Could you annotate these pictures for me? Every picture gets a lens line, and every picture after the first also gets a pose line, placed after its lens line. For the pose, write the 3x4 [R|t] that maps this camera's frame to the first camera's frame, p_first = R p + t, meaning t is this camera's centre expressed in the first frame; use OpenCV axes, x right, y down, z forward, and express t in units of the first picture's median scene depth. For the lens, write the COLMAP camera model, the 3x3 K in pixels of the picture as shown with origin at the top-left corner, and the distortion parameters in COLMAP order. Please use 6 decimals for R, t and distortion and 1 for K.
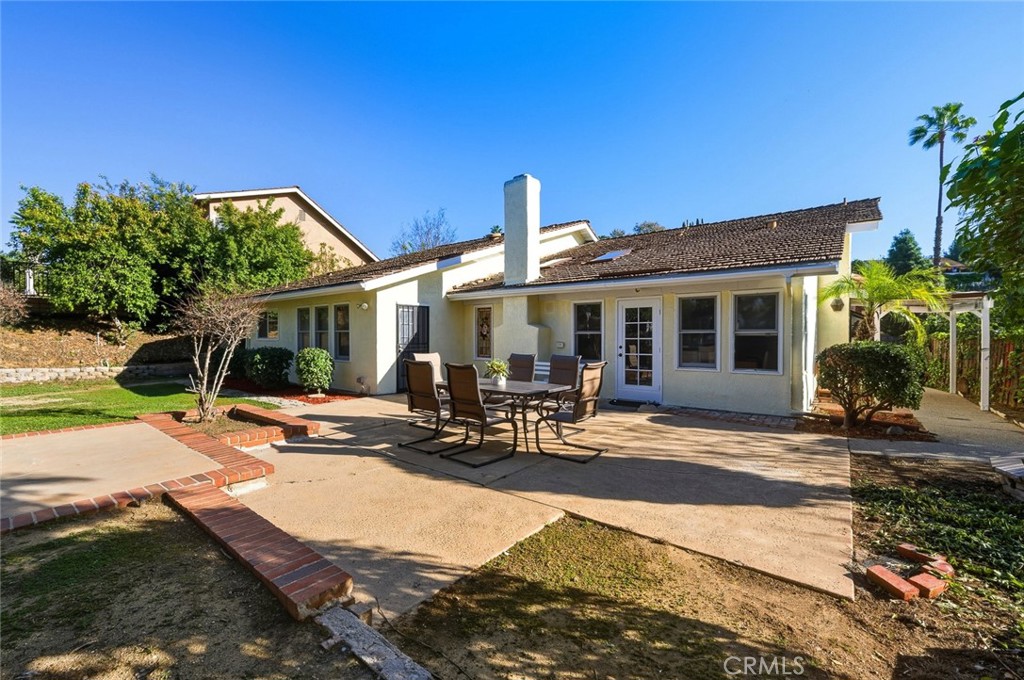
lens RADIAL K [[445.8, 0, 509.0], [0, 445.8, 339.2], [0, 0, 1]] dist [0.001446, 0.000860]
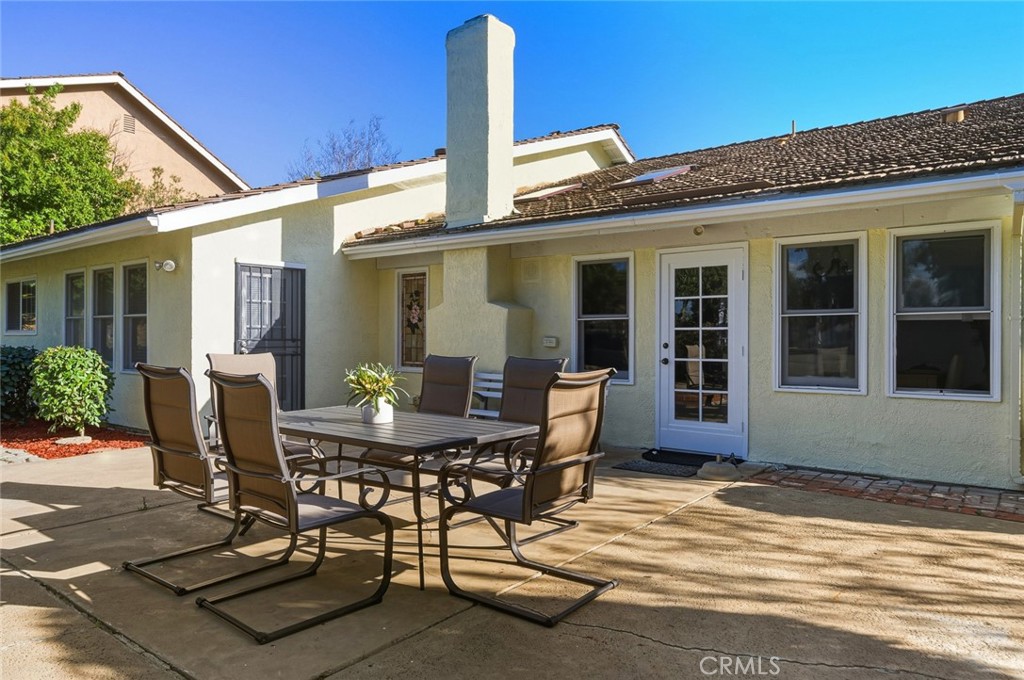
lens RADIAL K [[705.2, 0, 511.2], [0, 705.2, 336.4], [0, 0, 1]] dist [0.018815, -0.004966]
pose [[0.999975, 0.002390, 0.006621, 0.067188], [-0.002332, 0.999959, -0.008723, 0.014460], [-0.006642, 0.008708, 0.999940, 0.192222]]
